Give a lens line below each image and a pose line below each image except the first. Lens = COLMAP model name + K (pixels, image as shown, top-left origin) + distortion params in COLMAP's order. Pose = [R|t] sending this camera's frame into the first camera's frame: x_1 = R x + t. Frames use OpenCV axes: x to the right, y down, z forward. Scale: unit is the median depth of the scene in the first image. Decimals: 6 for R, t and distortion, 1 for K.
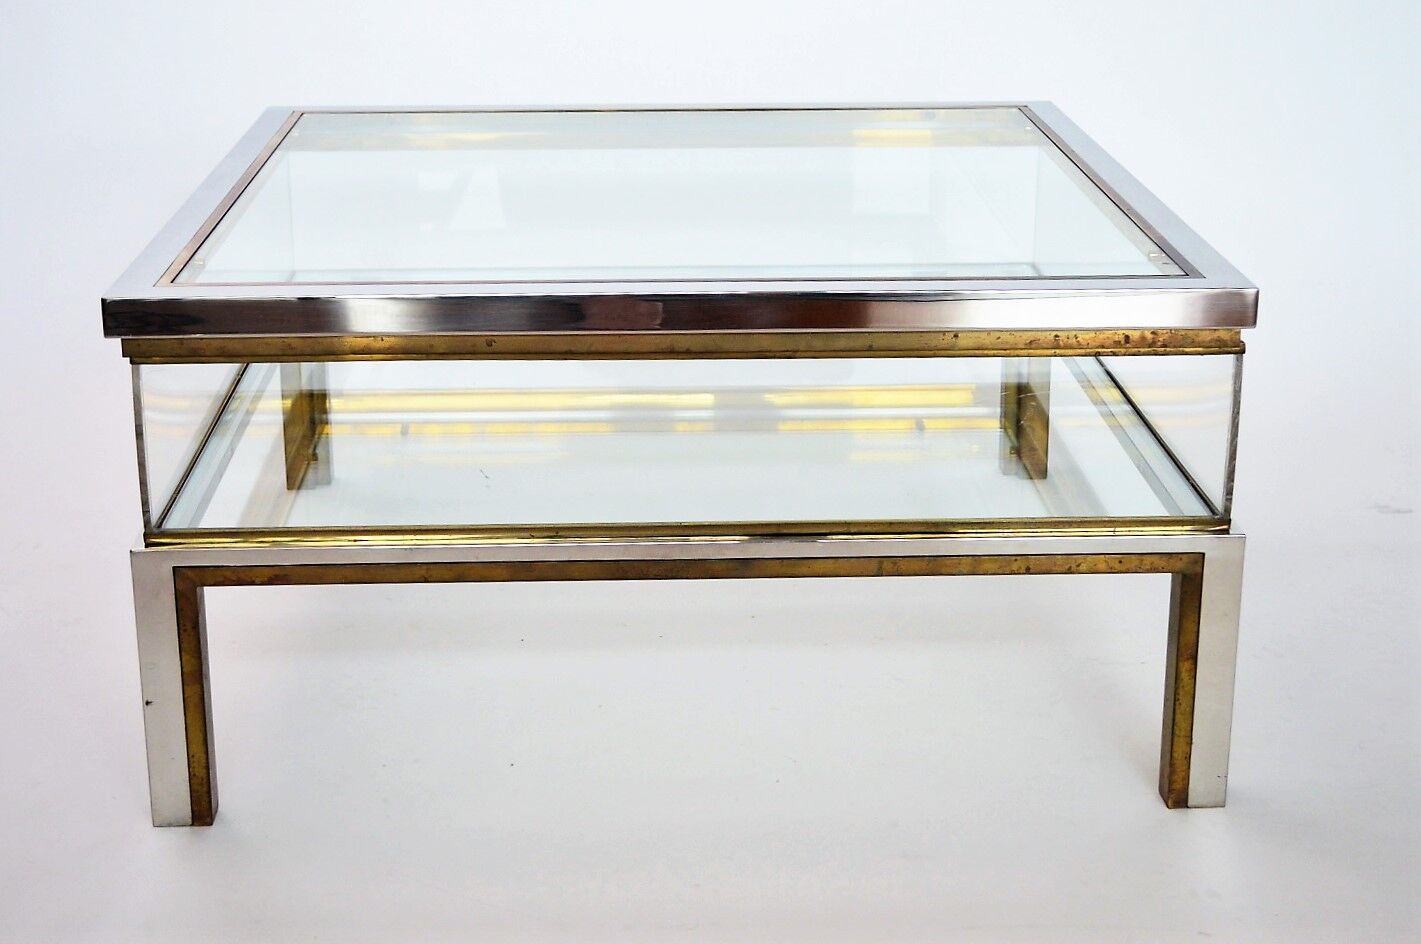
lens RADIAL K [[2284.9, 0, 710.3], [0, 2284.9, 472.7], [0, 0, 1]] dist [-0.007970, 0.000000]
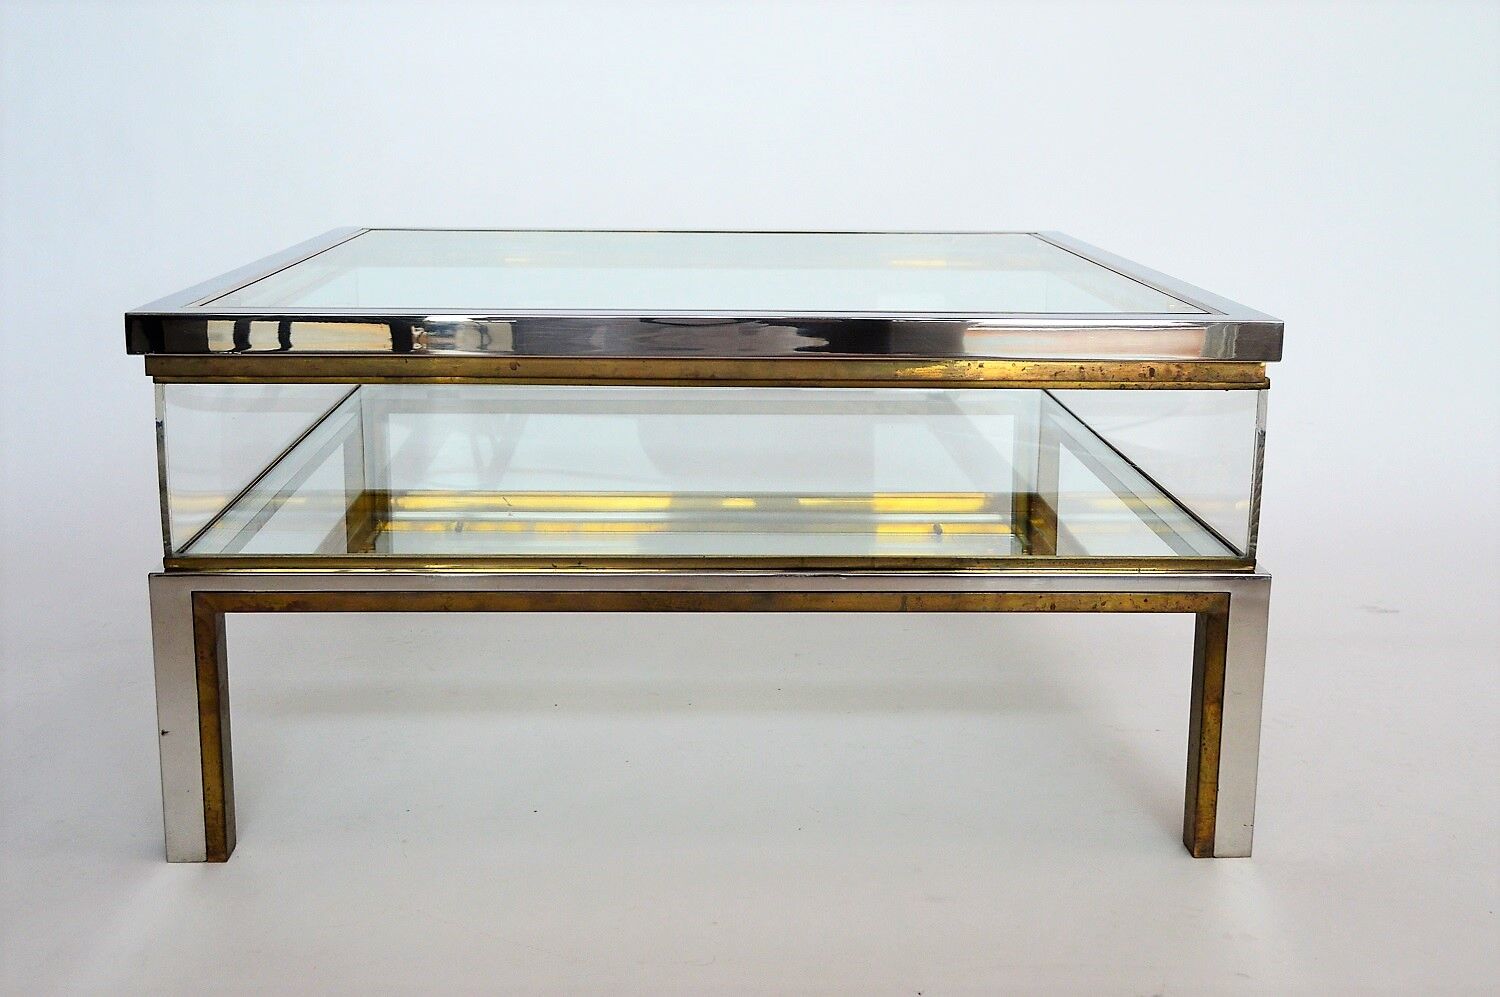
lens RADIAL K [[1829.7, 0, 750.1], [0, 1829.7, 496.1], [0, 0, 1]] dist [-0.011829, 0.000000]
pose [[0.999929, 0.010980, -0.004555, 0.010405], [-0.011389, 0.994671, -0.102473, 0.077376], [0.003405, 0.102517, 0.994725, 0.203163]]
